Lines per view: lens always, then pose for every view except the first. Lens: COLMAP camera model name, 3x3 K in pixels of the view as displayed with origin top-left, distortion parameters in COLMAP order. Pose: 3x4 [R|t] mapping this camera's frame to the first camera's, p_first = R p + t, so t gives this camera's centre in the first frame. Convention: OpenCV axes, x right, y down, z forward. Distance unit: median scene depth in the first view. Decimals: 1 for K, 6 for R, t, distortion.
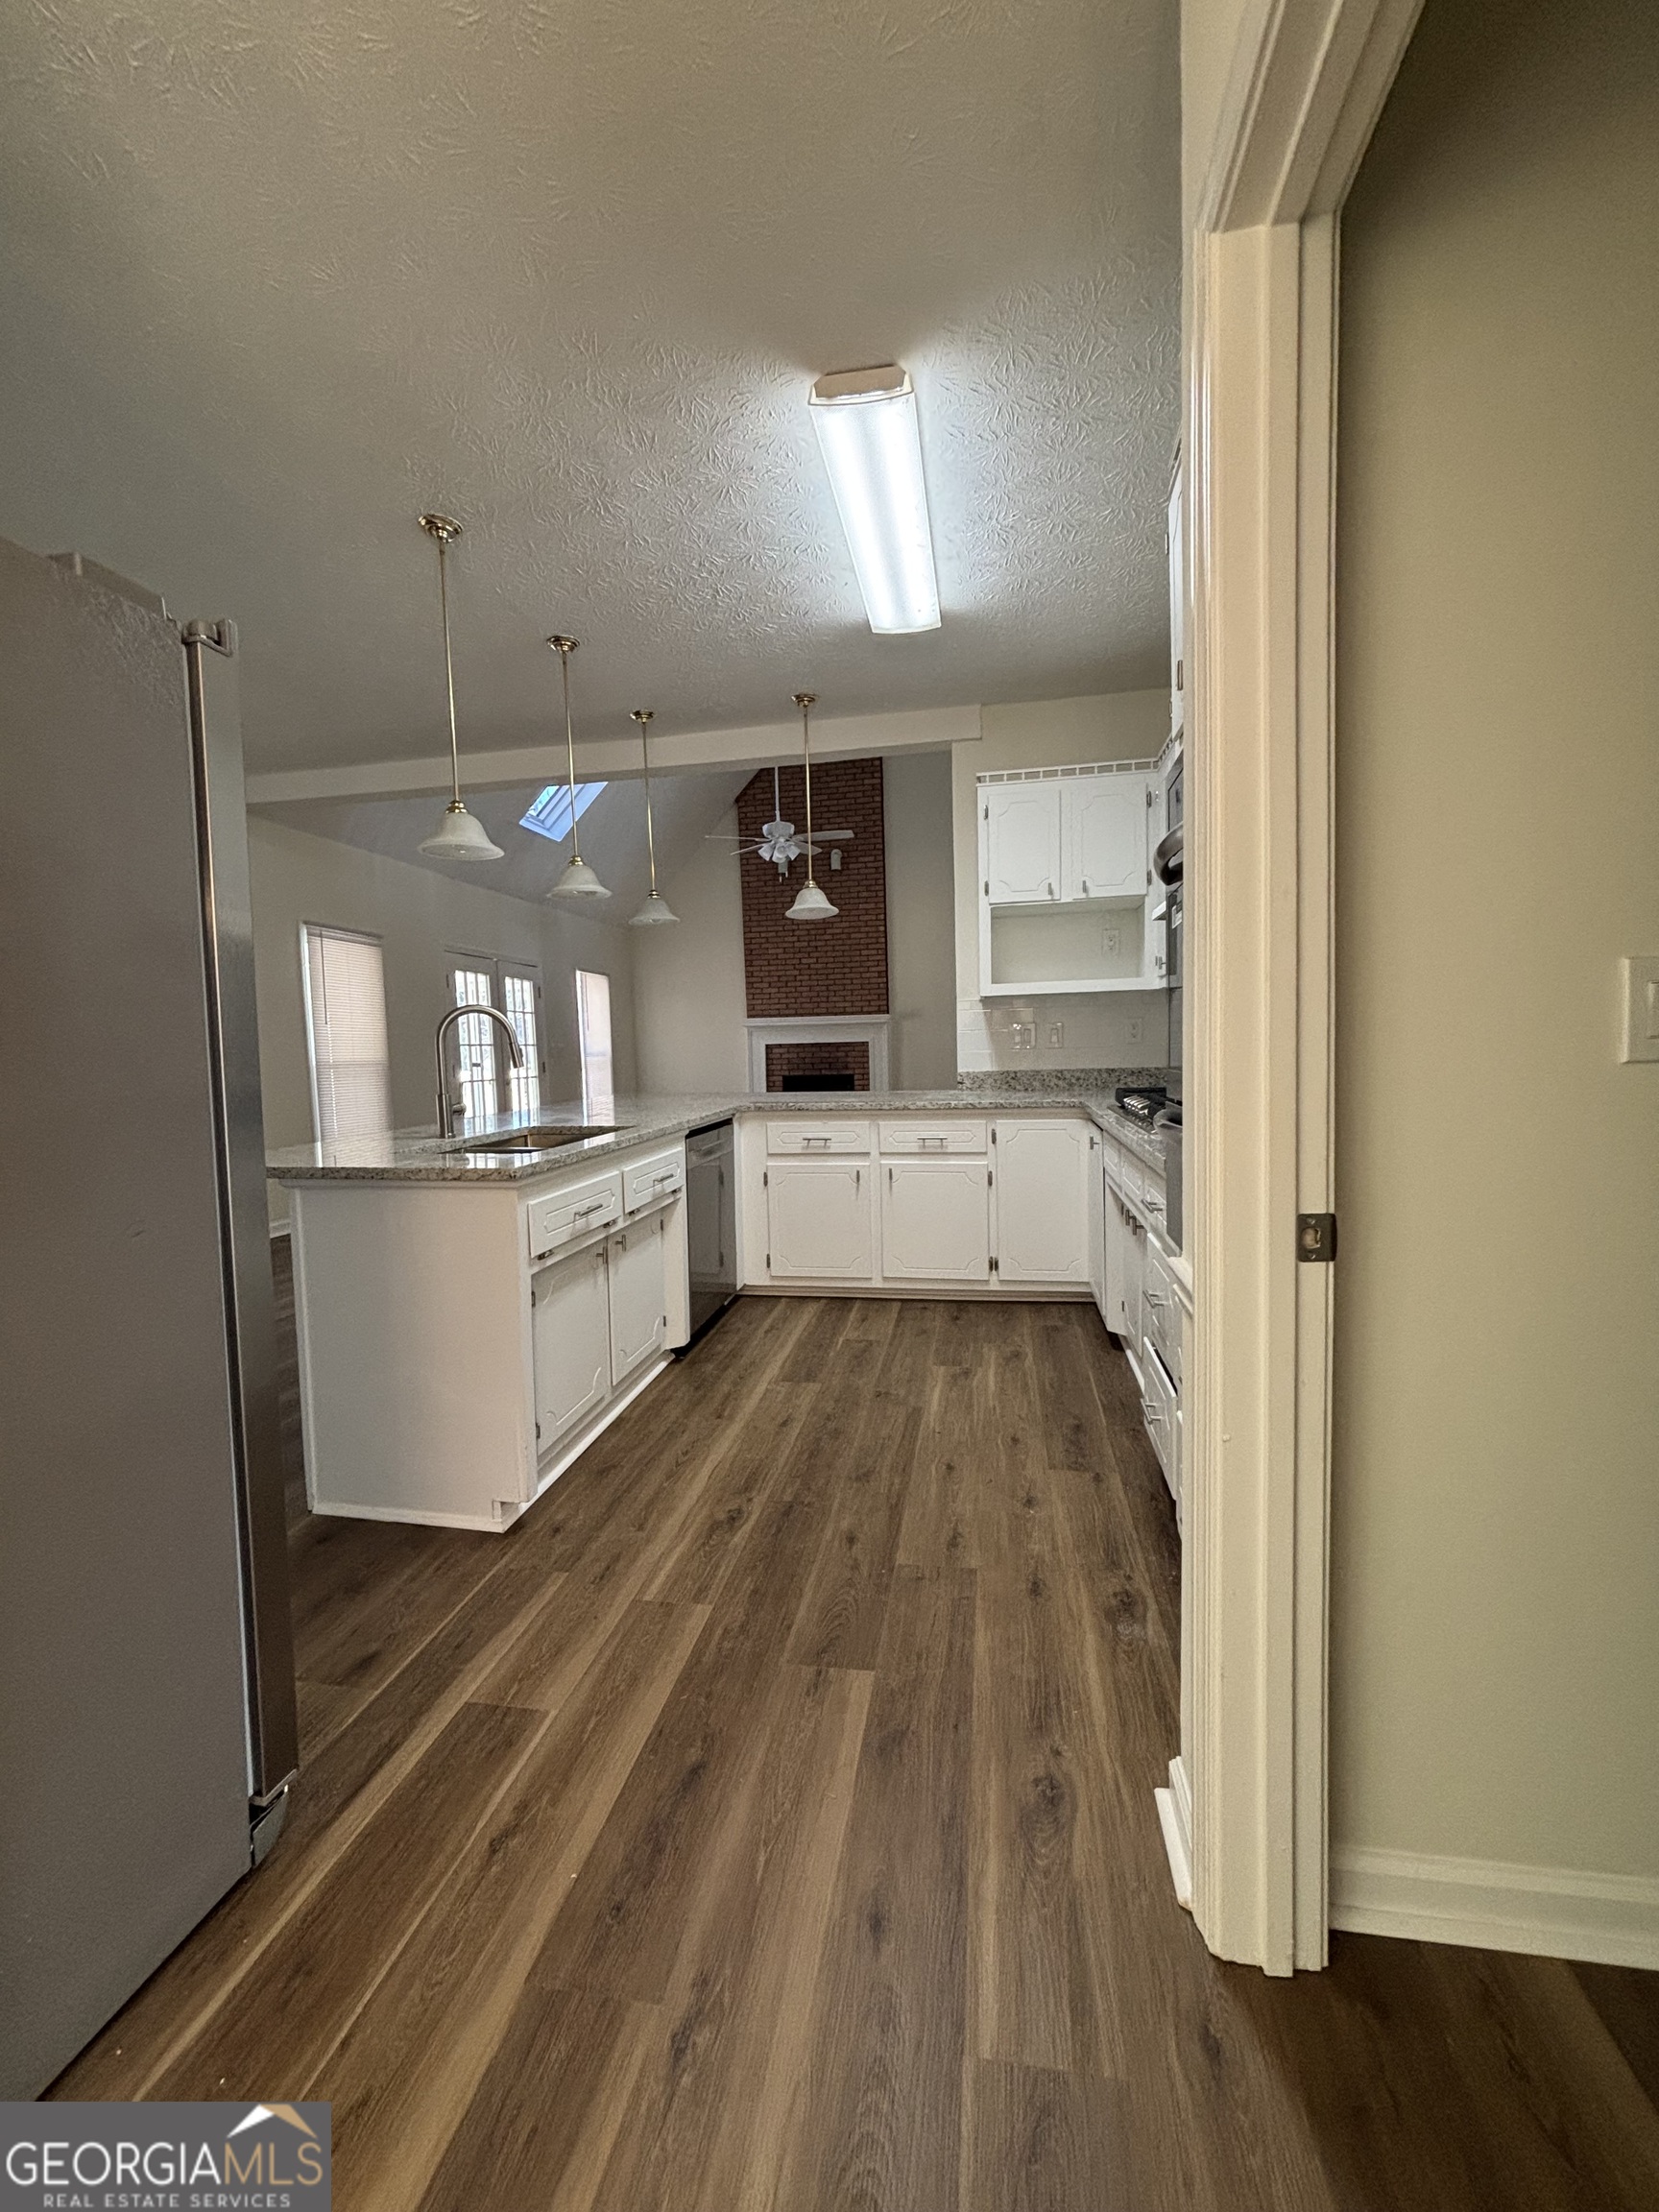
lens RADIAL K [[884.3, 0, 825.6], [0, 884.3, 1091.0], [0, 0, 1]] dist [0.001158, 0.000035]
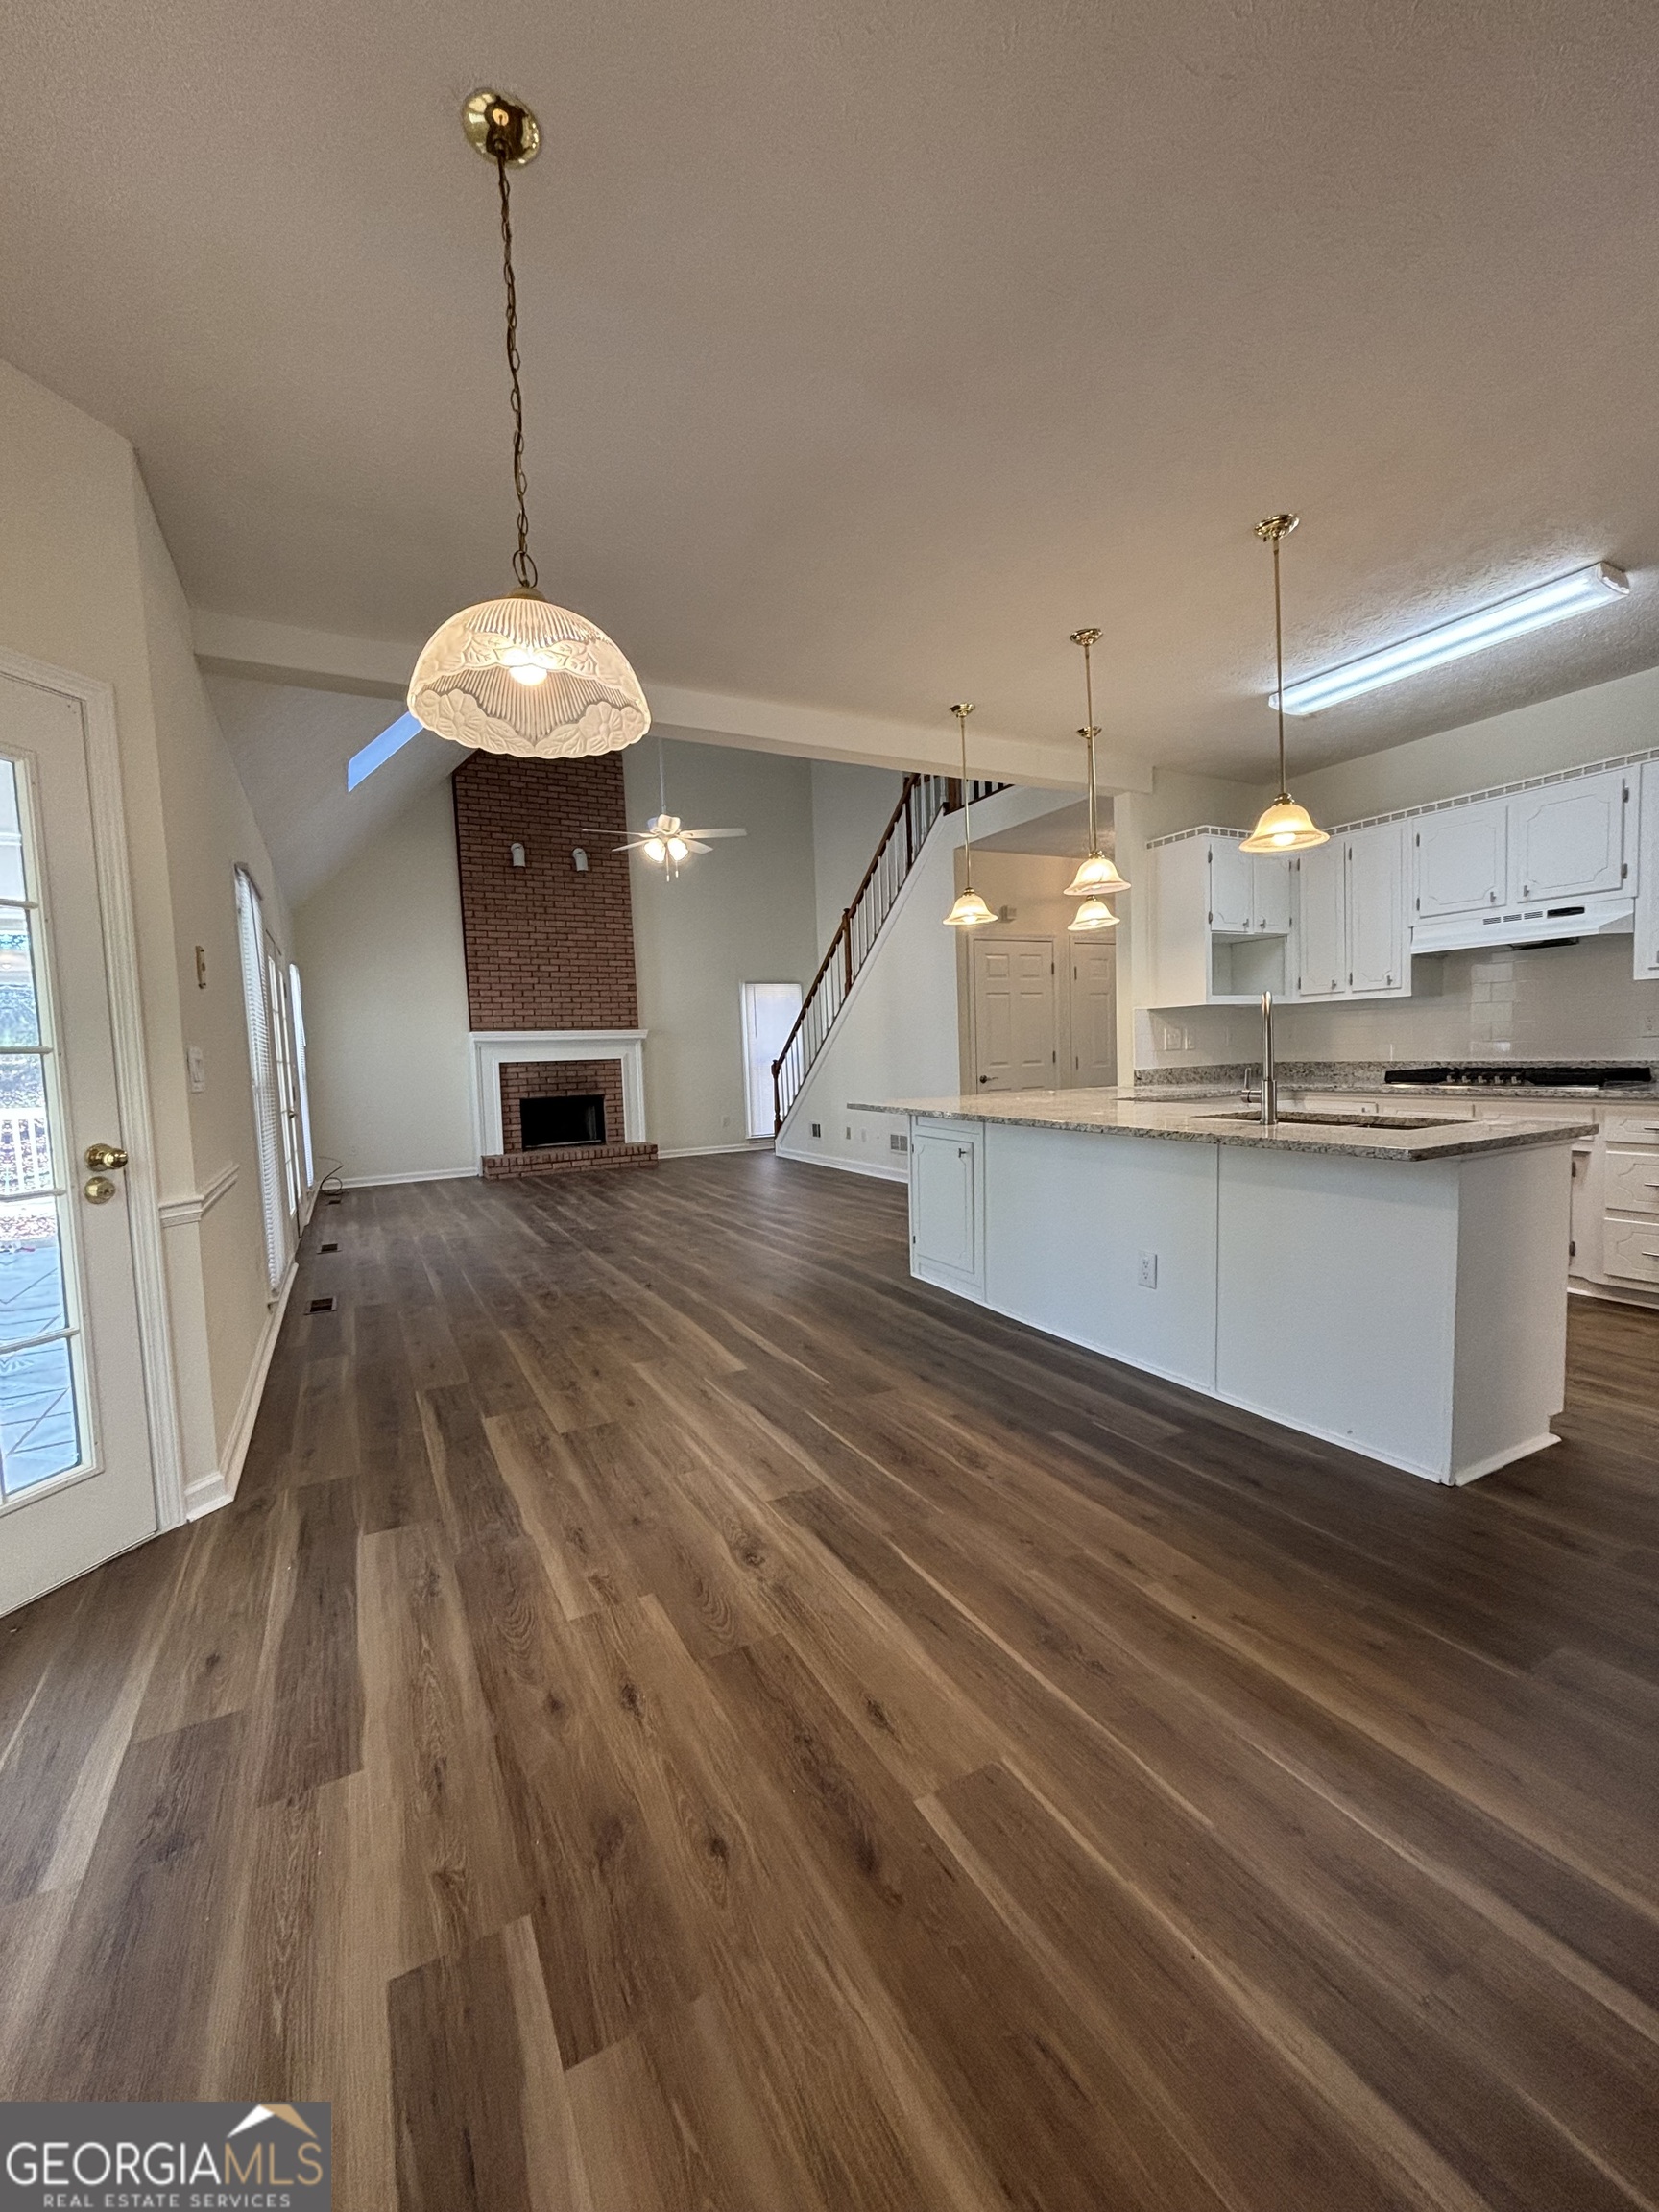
lens RADIAL K [[869.3, 0, 829.5], [0, 869.3, 1106.0], [0, 0, 1]] dist [-0.000381, 0.000035]
pose [[0.766524, -0.036545, 0.641175, -1.338609], [0.046203, 0.998931, 0.001700, 0.008440], [-0.640551, 0.028321, 0.767393, 0.562370]]
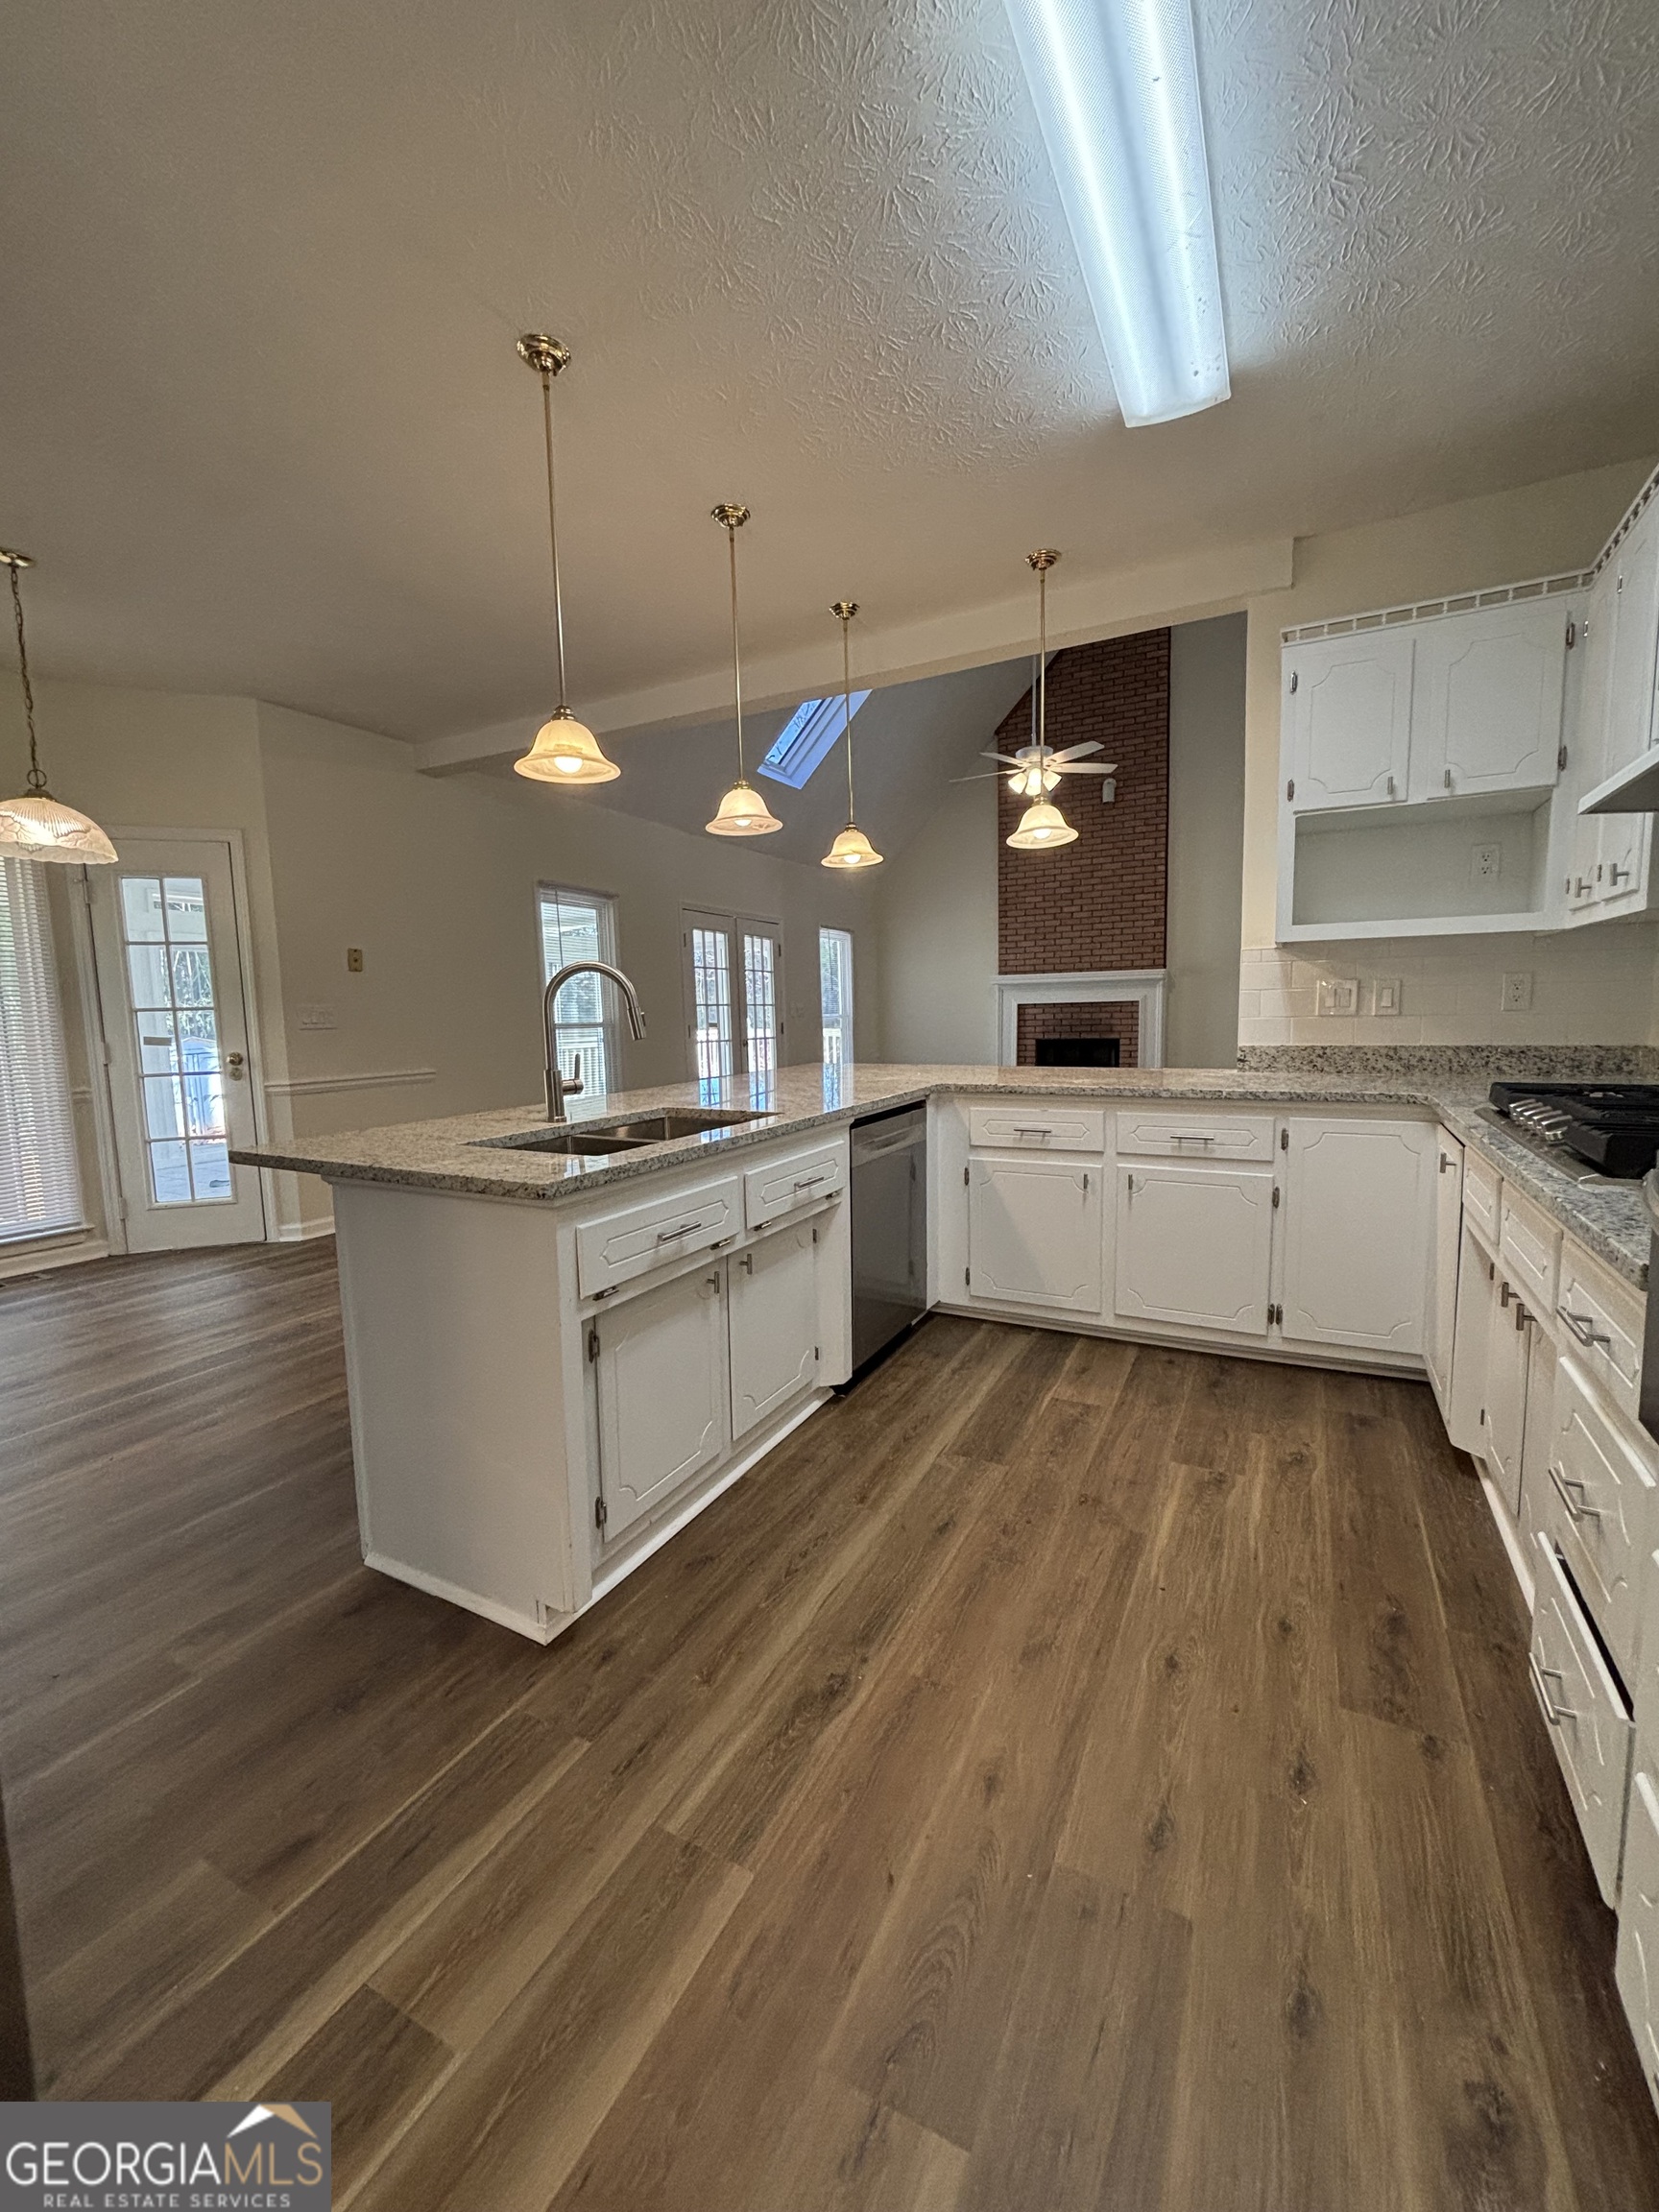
lens RADIAL K [[887.9, 0, 832.1], [0, 887.9, 1101.5], [0, 0, 1]] dist [-0.000339, 0.000331]
pose [[0.956286, 0.035981, -0.290211, 0.062761], [-0.018748, 0.997903, 0.061946, -0.021775], [0.291832, -0.053797, 0.954956, 0.265498]]
